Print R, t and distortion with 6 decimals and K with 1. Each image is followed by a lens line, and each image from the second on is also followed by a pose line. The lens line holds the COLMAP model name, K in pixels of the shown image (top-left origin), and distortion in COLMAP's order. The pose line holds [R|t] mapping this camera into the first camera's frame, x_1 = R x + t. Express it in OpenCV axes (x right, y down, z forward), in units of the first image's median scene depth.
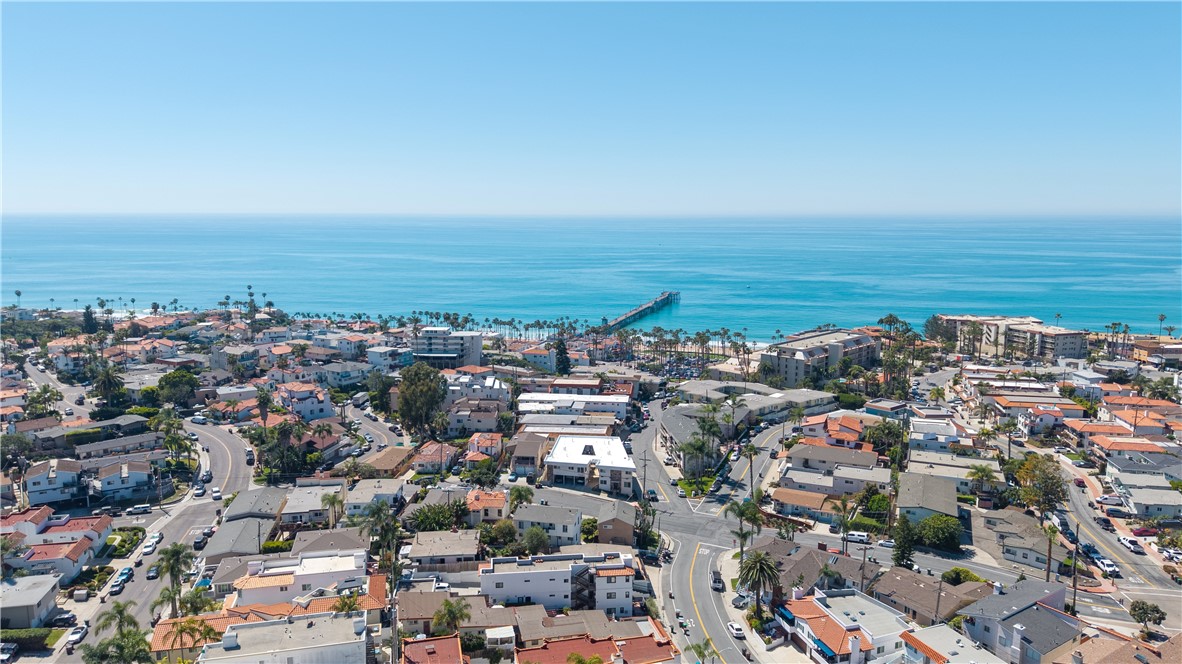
lens RADIAL K [[796.6, 0, 596.3], [0, 796.6, 332.8], [0, 0, 1]] dist [0.026726, -0.036694]
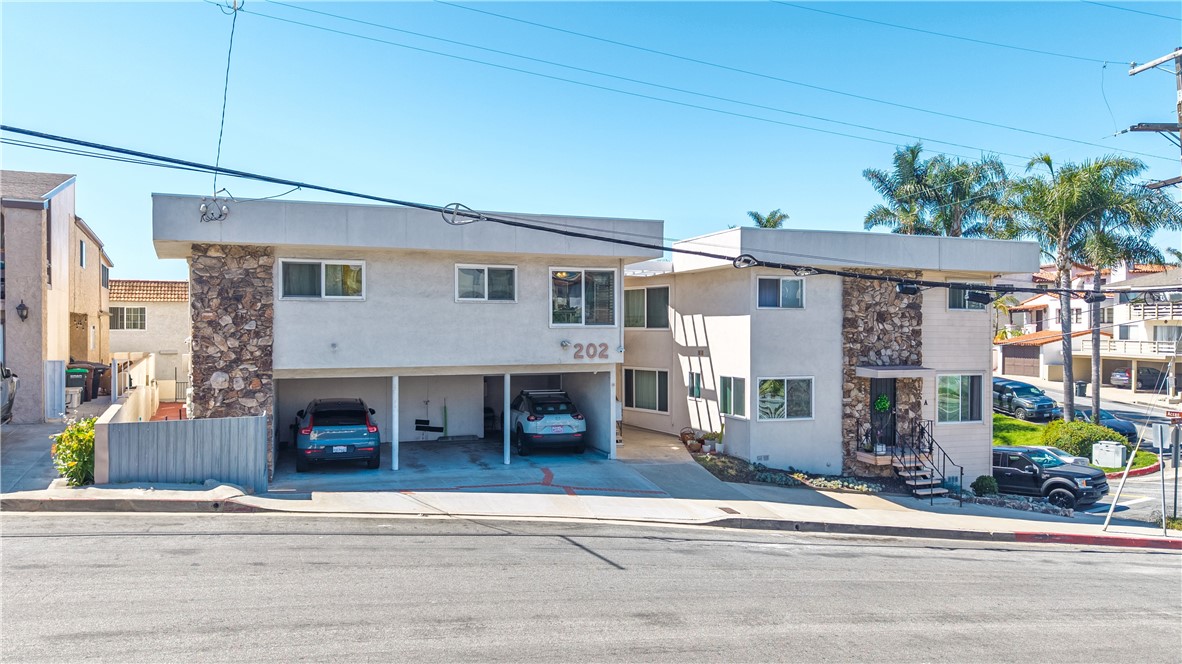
lens RADIAL K [[796.6, 0, 594.2], [0, 796.6, 339.5], [0, 0, 1]] dist [0.026726, -0.036694]
pose [[0.842009, -0.009201, 0.539384, -0.067417], [0.084990, 0.989631, -0.115792, 0.176541], [-0.532726, 0.143340, 0.834060, 0.854754]]
